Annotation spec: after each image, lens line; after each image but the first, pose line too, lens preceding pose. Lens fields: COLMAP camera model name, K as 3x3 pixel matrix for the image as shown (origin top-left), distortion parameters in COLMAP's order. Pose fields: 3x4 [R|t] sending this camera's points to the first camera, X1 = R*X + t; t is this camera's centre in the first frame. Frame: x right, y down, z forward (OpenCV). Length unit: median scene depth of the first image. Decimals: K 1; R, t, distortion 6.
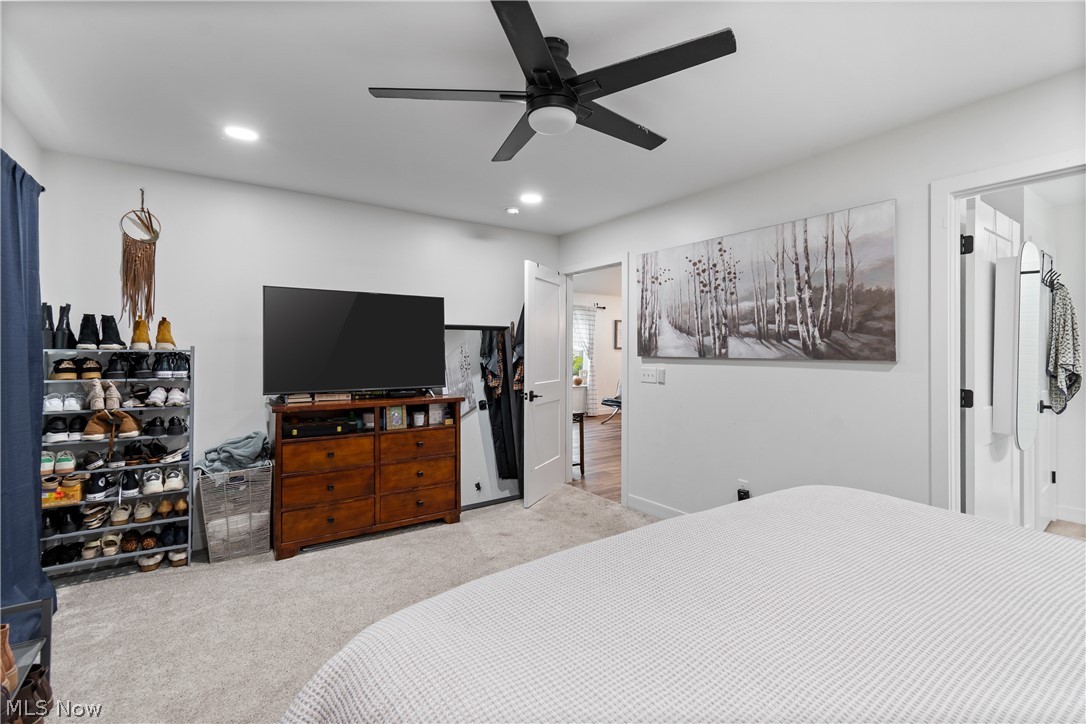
lens RADIAL K [[485.4, 0, 555.0], [0, 485.4, 360.2], [0, 0, 1]] dist [0.003637, -0.001073]
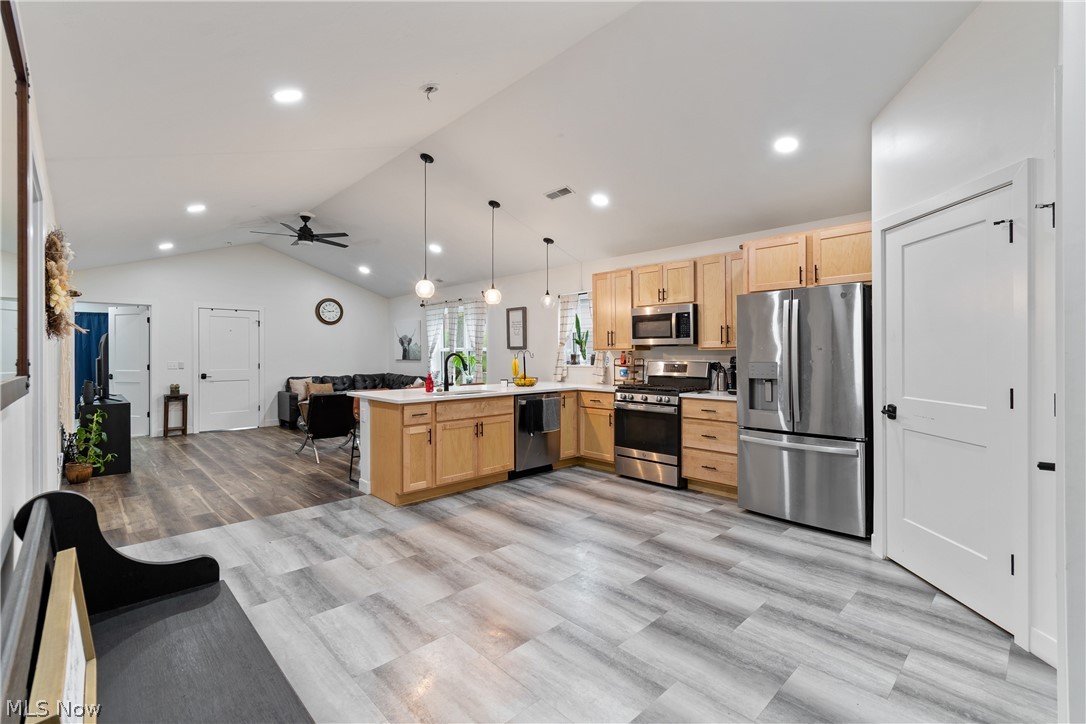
lens RADIAL K [[483.8, 0, 556.0], [0, 483.8, 352.5], [0, 0, 1]] dist [0.000459, -0.000060]
pose [[0.162021, -0.003207, -0.986782, 0.883414], [-0.011850, 0.999916, -0.005195, -0.015780], [0.986716, 0.012535, 0.161970, 0.998325]]
